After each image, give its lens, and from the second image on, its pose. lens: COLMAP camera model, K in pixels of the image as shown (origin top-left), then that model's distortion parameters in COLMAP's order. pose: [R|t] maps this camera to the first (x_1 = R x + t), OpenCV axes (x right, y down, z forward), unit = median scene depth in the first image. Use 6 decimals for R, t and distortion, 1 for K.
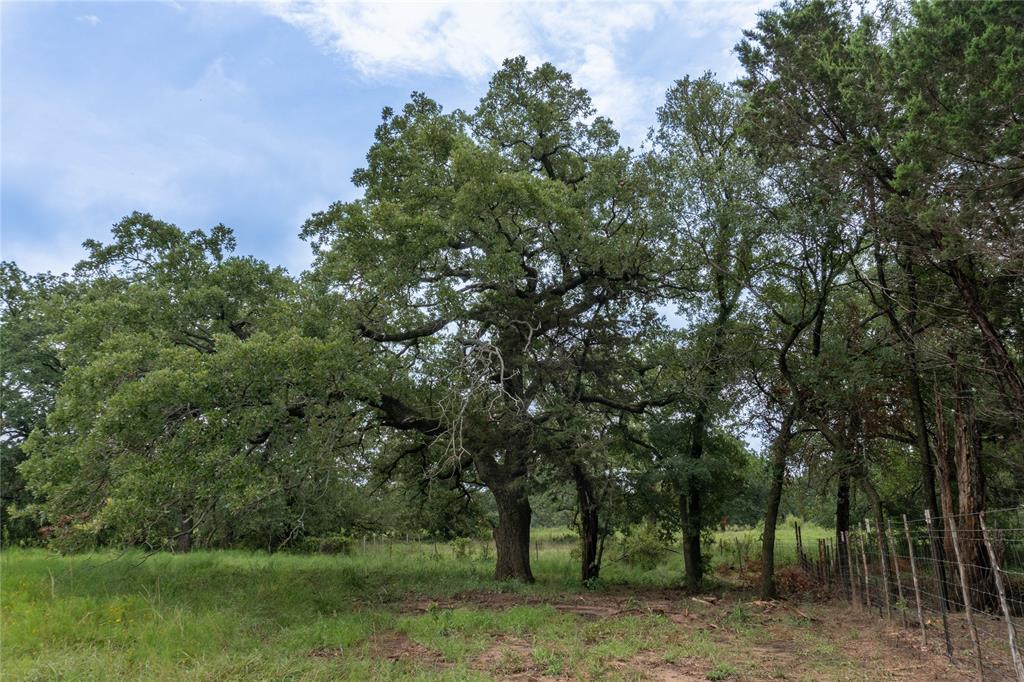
lens RADIAL K [[704.1, 0, 512.0], [0, 704.1, 341.0], [0, 0, 1]] dist [0.000653, 0.000535]
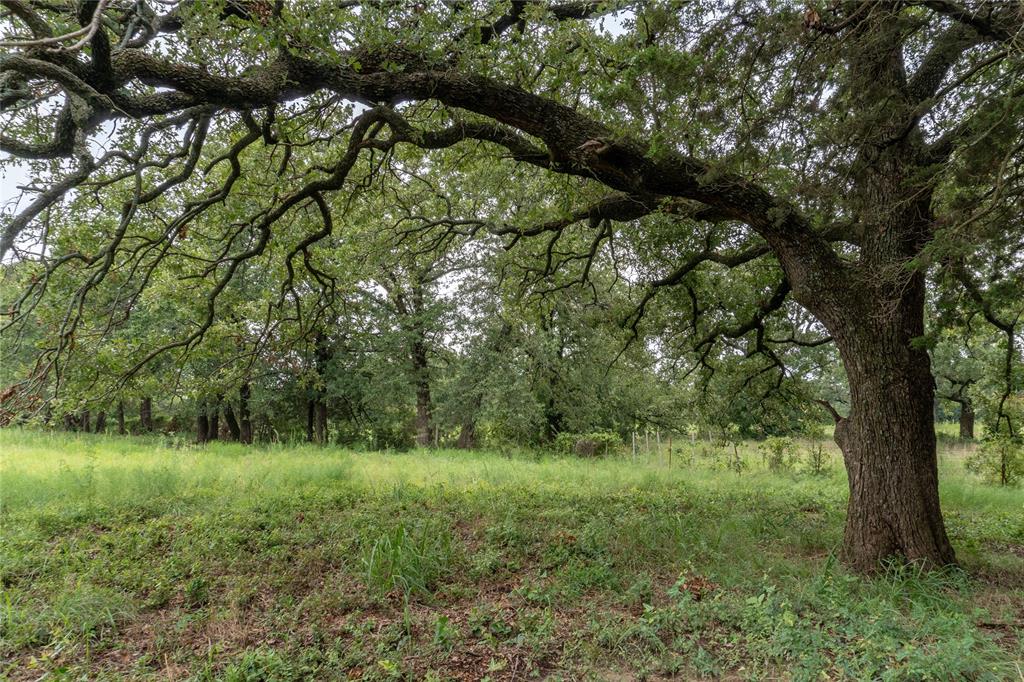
lens RADIAL K [[867.7, 0, 512.0], [0, 867.7, 341.0], [0, 0, 1]] dist [-0.003080, 0.000496]
pose [[0.931675, -0.029681, -0.362078, -0.008273], [0.089174, 0.984850, 0.148724, 0.059510], [0.352178, -0.170851, 0.920207, 0.221961]]
